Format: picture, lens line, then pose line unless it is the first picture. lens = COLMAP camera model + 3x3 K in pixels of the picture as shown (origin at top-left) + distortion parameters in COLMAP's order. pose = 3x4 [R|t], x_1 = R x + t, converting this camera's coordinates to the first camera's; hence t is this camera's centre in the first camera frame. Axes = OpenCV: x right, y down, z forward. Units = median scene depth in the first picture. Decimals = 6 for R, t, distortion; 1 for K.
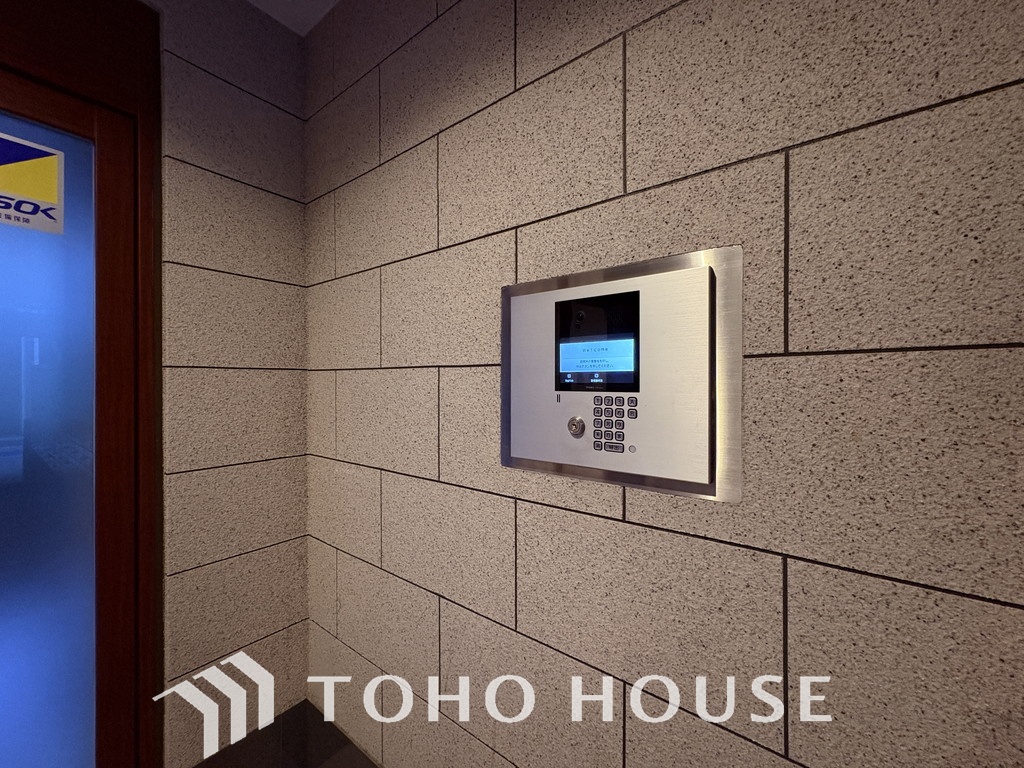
lens RADIAL K [[411.0, 0, 513.7], [0, 411.0, 383.5], [0, 0, 1]] dist [0.000056, 0.000154]
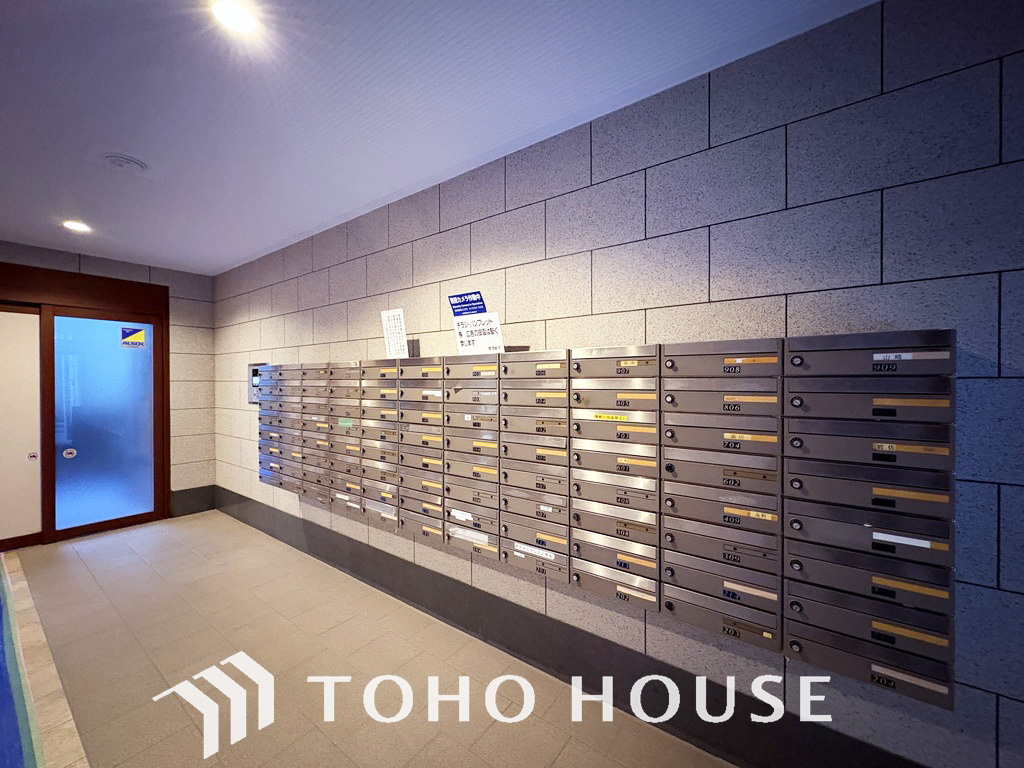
lens RADIAL K [[411.0, 0, 513.7], [0, 411.0, 383.5], [0, 0, 1]] dist [0.000056, 0.000154]
pose [[0.999996, 0.000374, 0.002838, 2.246237], [-0.000383, 0.999995, 0.003001, -0.029863], [-0.002837, -0.003002, 0.999991, -2.726397]]
